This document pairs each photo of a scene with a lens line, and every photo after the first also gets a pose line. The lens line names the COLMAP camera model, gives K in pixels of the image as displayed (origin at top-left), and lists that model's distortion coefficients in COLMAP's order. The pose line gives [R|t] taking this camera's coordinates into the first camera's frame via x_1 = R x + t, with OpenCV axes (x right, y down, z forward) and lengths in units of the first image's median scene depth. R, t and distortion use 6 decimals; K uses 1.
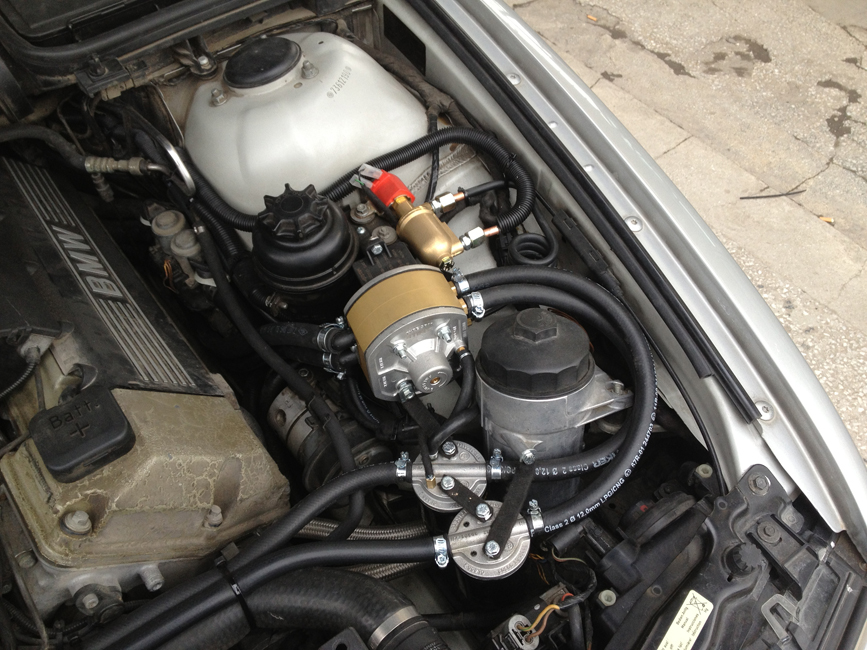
lens RADIAL K [[811.7, 0, 428.6], [0, 811.7, 350.9], [0, 0, 1]] dist [0.070373, -0.169541]
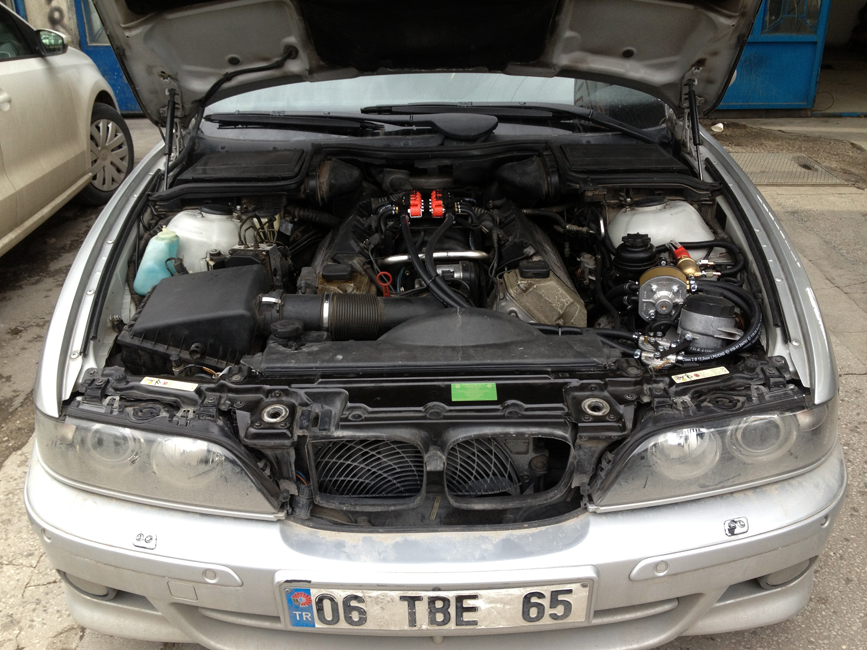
lens RADIAL K [[894.7, 0, 436.9], [0, 894.7, 381.2], [0, 0, 1]] dist [0.060454, -0.152562]
pose [[0.821690, 0.267312, -0.503358, 0.789632], [-0.451223, 0.844654, -0.288024, 1.196037], [0.348171, 0.463793, 0.814662, -1.181505]]
